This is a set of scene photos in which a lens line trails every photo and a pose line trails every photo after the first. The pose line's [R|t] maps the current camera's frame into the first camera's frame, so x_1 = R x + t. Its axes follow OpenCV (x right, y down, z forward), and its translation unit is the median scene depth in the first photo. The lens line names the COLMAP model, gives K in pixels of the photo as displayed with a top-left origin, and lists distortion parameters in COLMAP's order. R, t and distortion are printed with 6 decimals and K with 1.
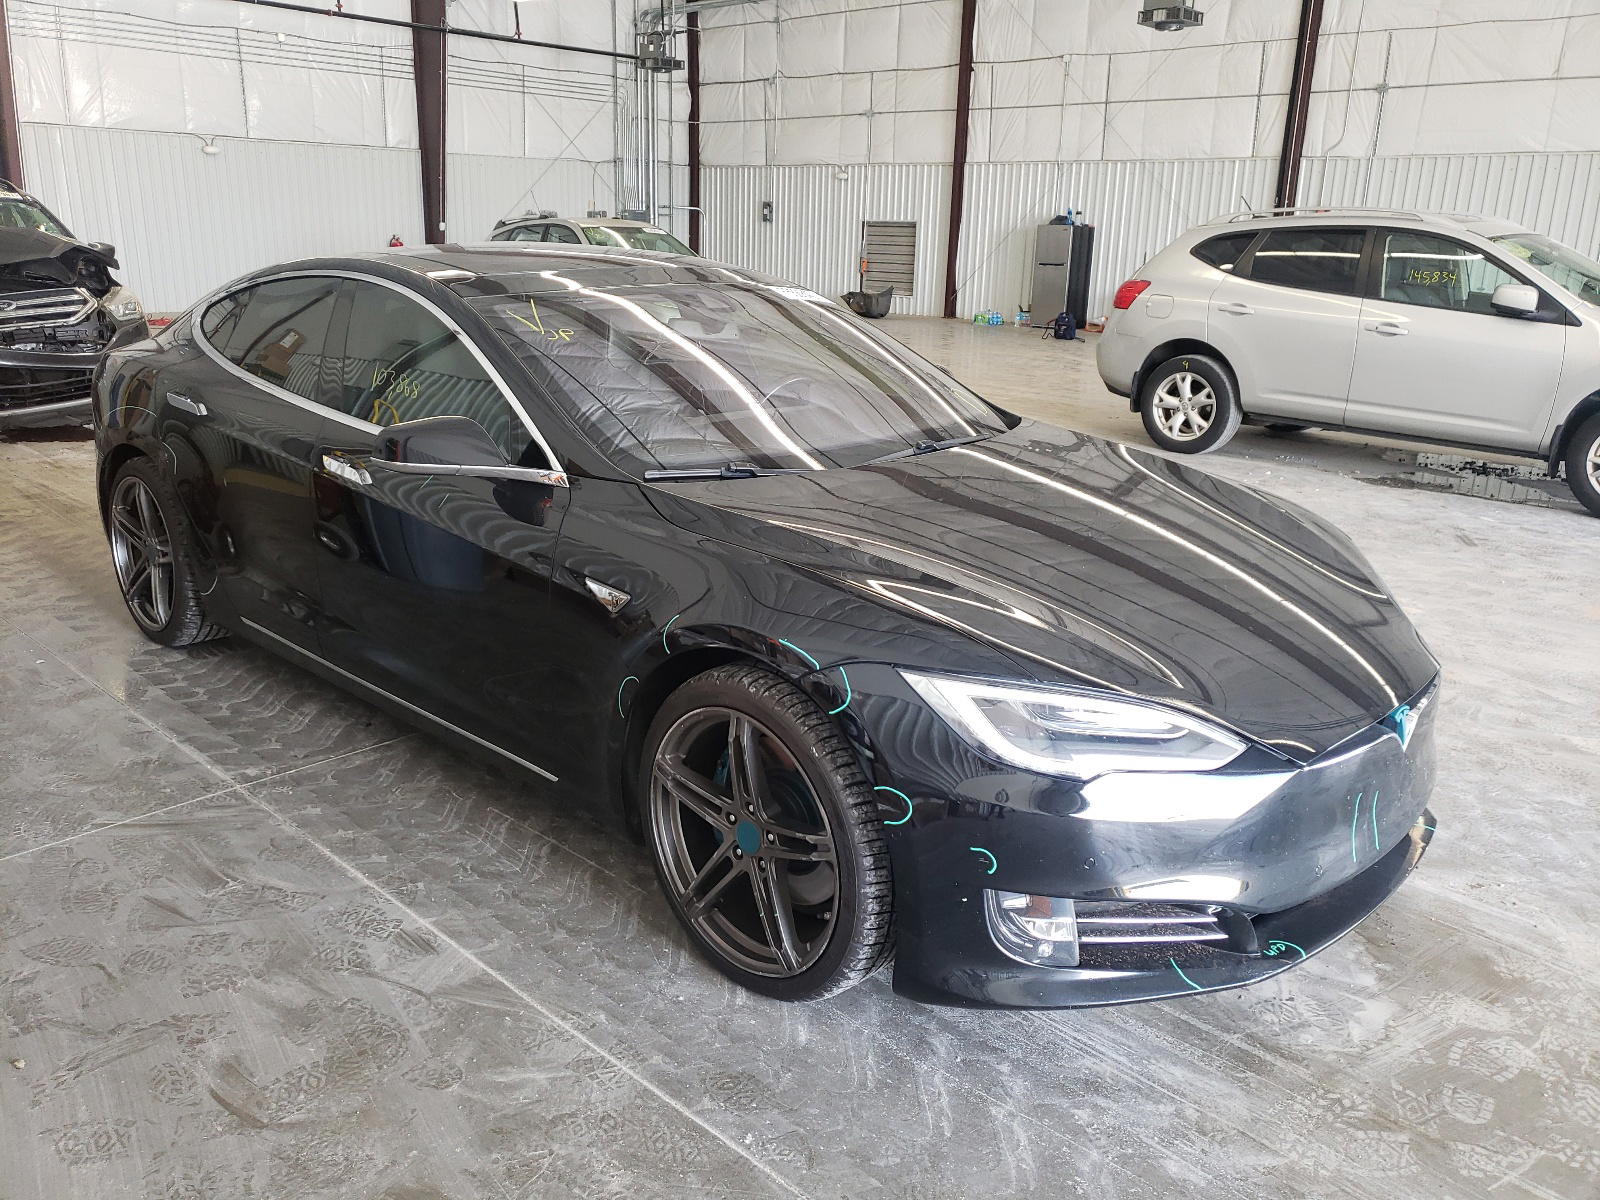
lens RADIAL K [[1244.9, 0, 800.0], [0, 1244.9, 600.0], [0, 0, 1]] dist [-0.000590, 0.003515]
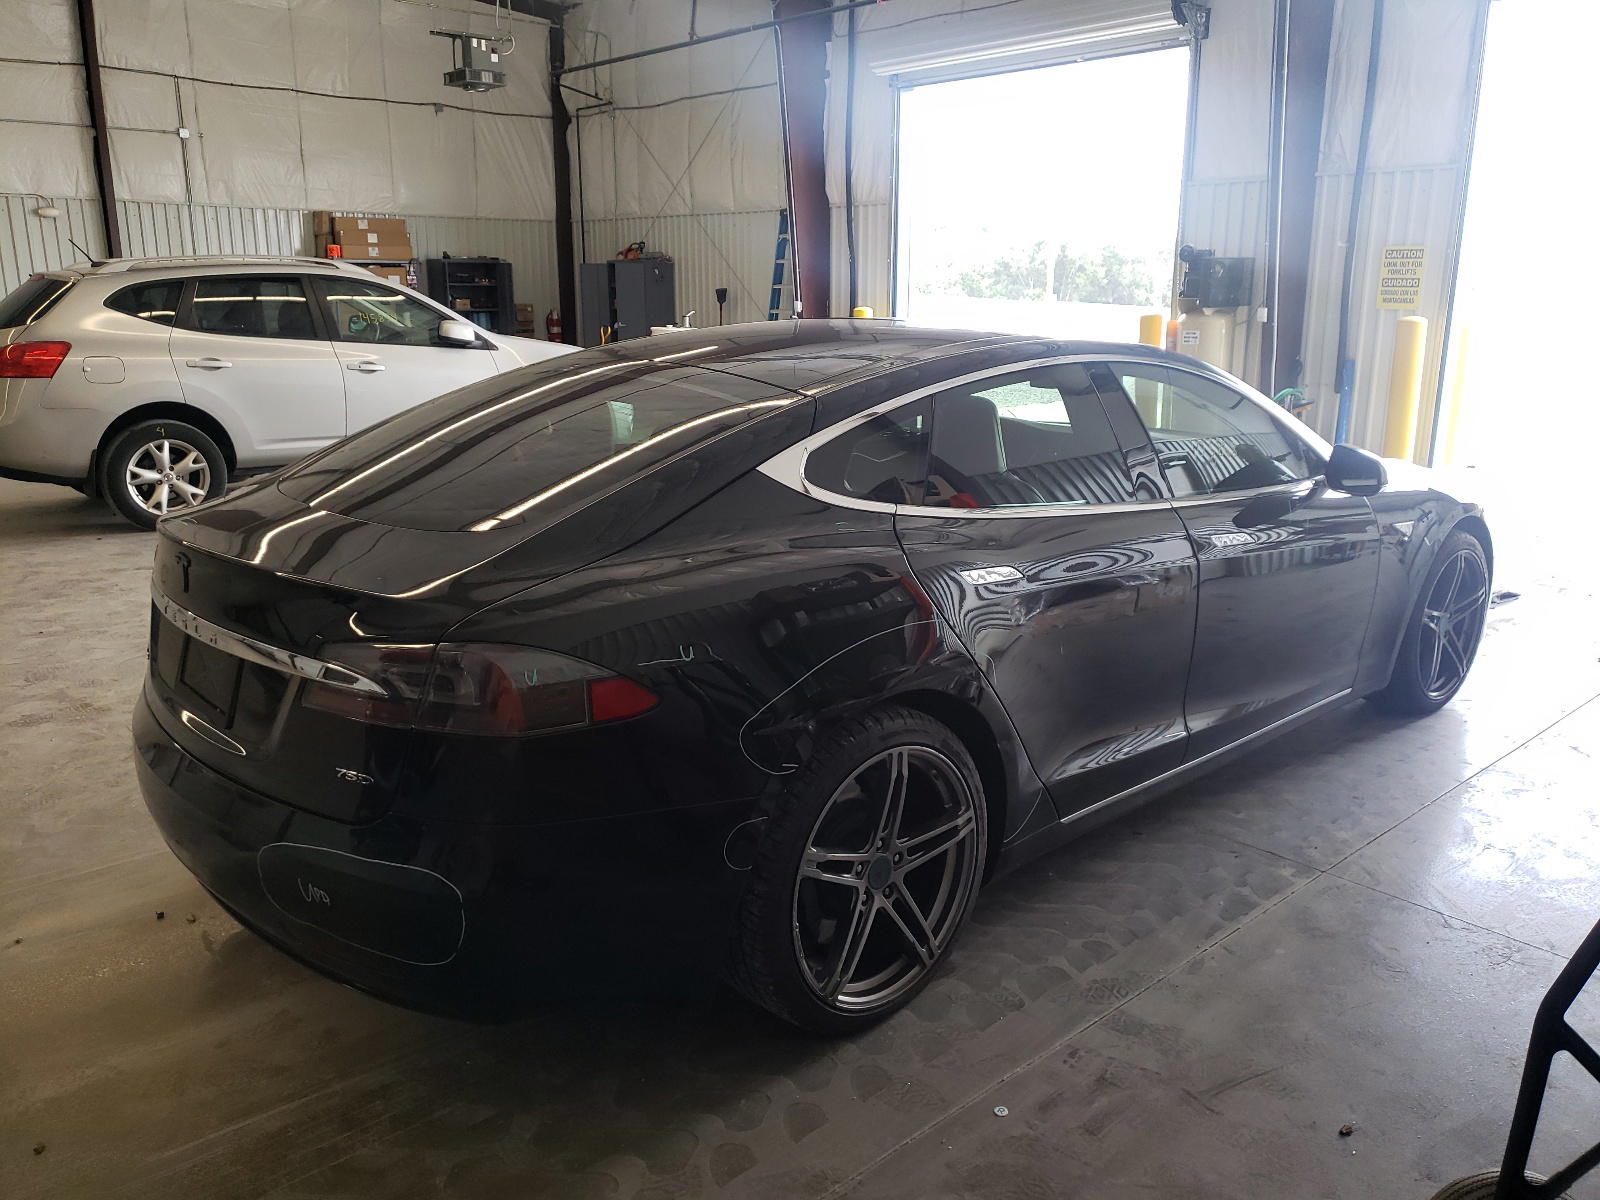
lens RADIAL K [[1244.9, 0, 800.0], [0, 1244.9, 600.0], [0, 0, 1]] dist [-0.000590, 0.003515]
pose [[0.075105, -0.266960, 0.960777, -0.556169], [0.290021, 0.927695, 0.235096, -0.160377], [-0.954069, 0.260989, 0.147098, 0.488569]]
